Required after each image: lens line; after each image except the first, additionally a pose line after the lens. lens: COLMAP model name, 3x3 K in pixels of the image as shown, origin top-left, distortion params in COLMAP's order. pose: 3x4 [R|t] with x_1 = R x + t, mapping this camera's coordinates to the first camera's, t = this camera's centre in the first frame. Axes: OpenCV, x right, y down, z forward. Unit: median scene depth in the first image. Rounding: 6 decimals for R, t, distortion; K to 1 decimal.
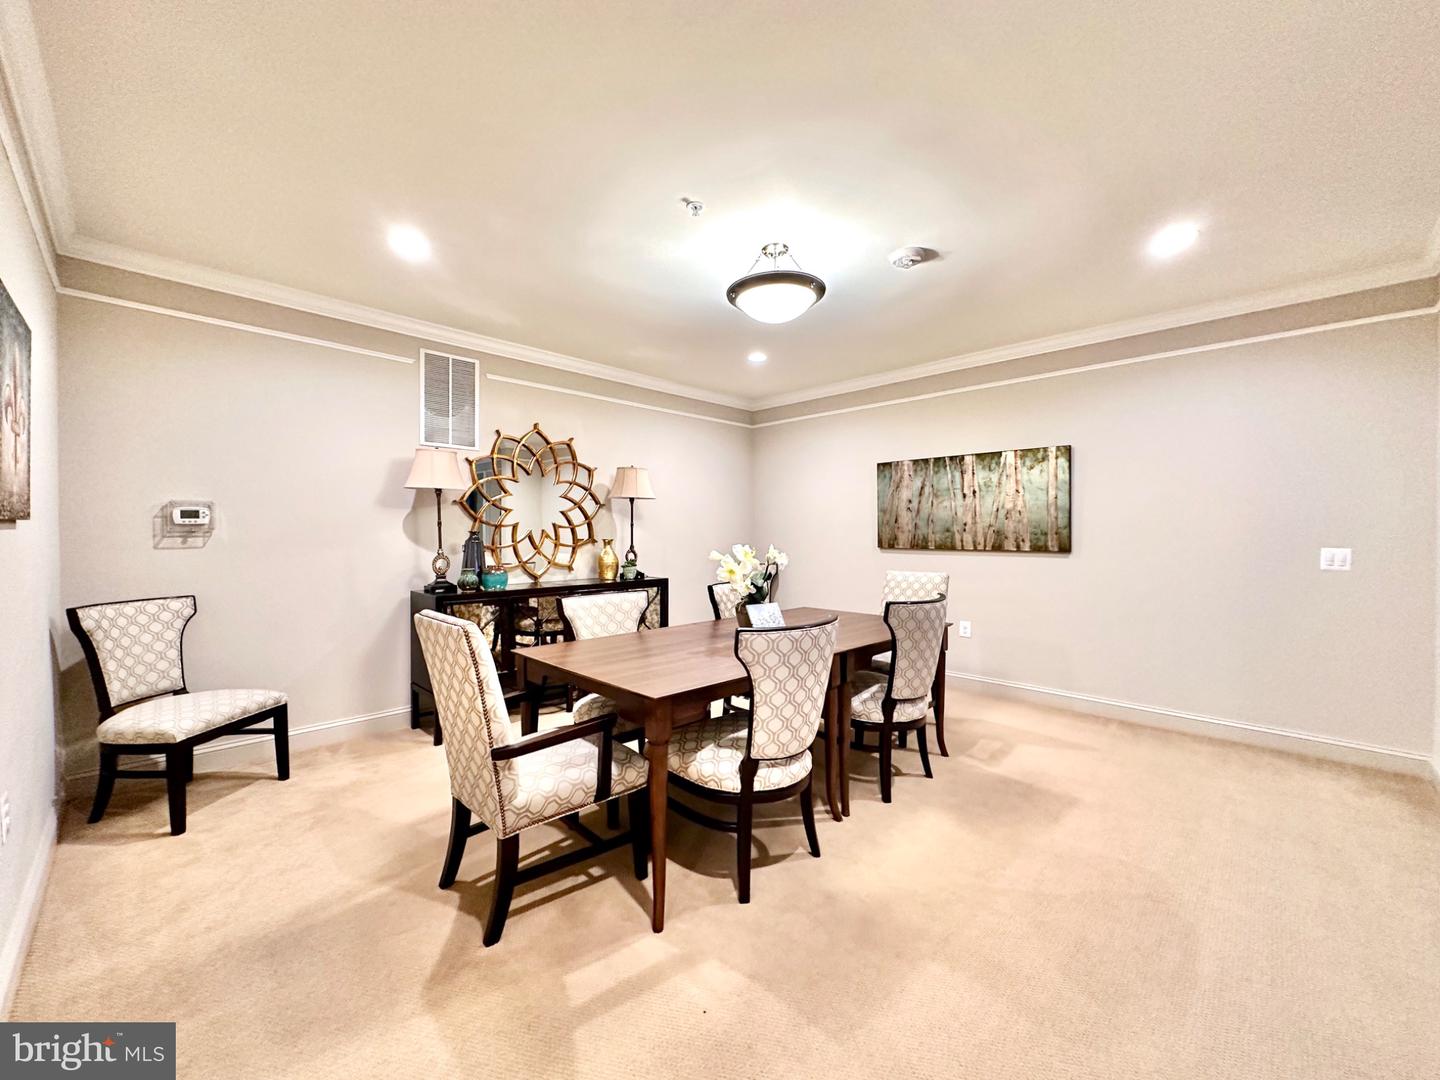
lens RADIAL K [[571.4, 0, 720.0], [0, 571.4, 540.0], [0, 0, 1]] dist [-0.000879, 0.000016]
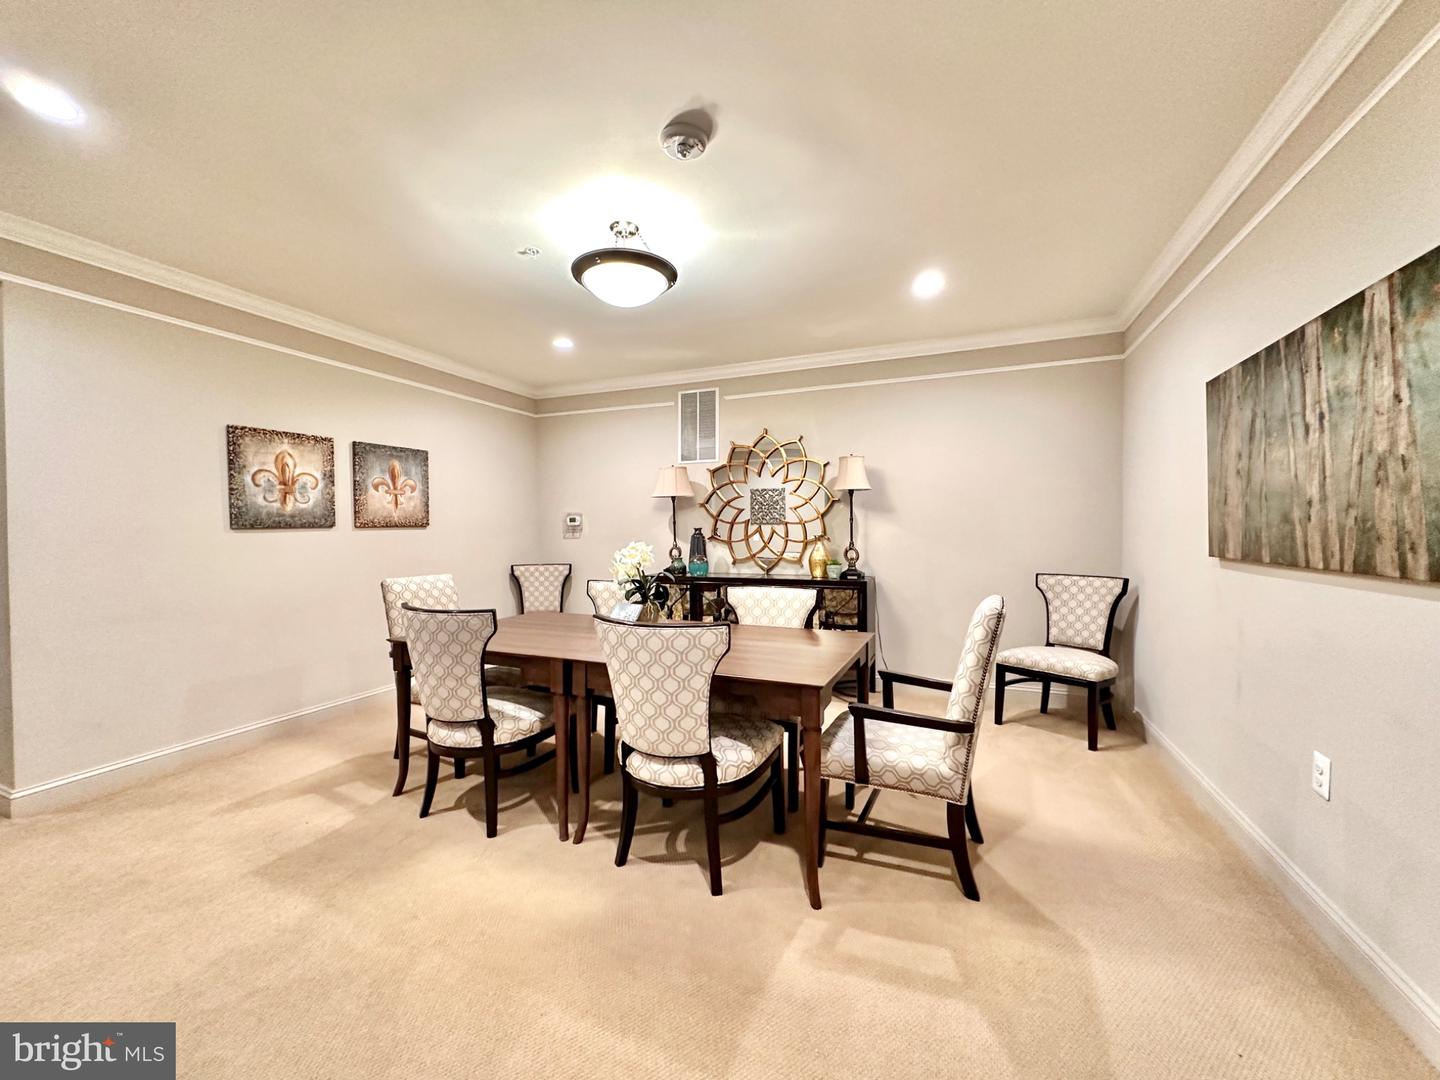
lens RADIAL K [[571.4, 0, 720.0], [0, 571.4, 540.0], [0, 0, 1]] dist [-0.000879, 0.000016]
pose [[0.383209, 0.015146, -0.923537, 0.698218], [-0.004116, 0.999884, 0.014690, -0.007067], [0.923652, -0.001828, 0.383227, 0.530680]]
